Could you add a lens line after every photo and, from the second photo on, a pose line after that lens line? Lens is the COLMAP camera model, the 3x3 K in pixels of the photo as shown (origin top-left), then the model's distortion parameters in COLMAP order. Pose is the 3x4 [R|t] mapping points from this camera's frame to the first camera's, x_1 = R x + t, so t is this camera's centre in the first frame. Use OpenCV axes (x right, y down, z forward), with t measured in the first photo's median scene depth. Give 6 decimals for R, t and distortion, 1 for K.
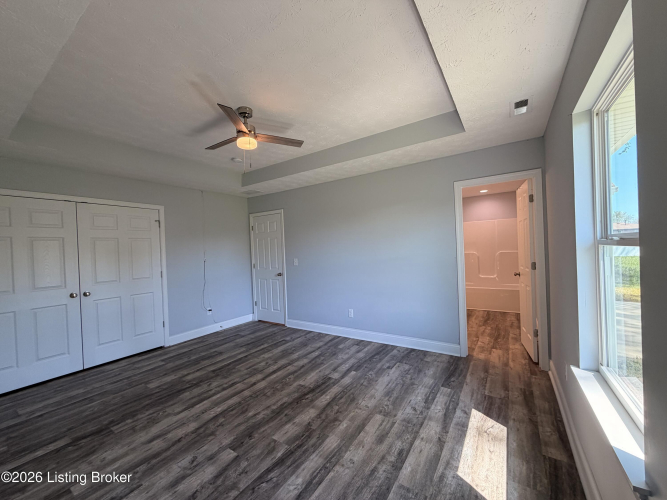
lens RADIAL K [[266.8, 0, 333.4], [0, 266.8, 249.1], [0, 0, 1]] dist [-0.000174, 0.000597]
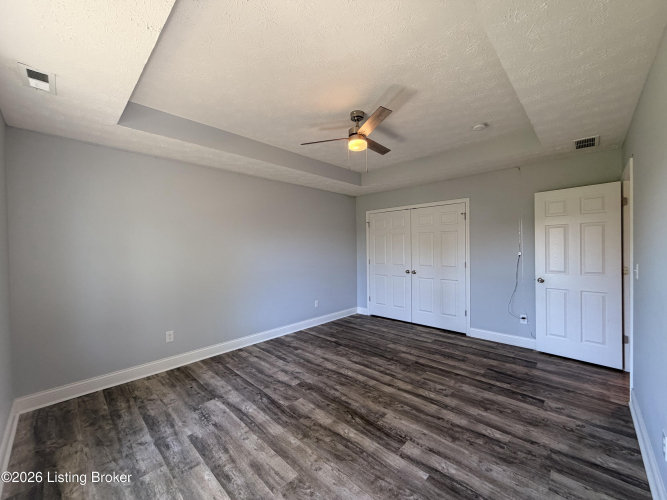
lens RADIAL K [[266.8, 0, 331.0], [0, 266.8, 250.5], [0, 0, 1]] dist [-0.000174, 0.000597]
pose [[-0.186318, 0.052155, -0.981104, 0.674528], [0.021432, 0.998568, 0.049014, -0.035346], [0.982256, -0.011895, -0.187169, 0.988137]]
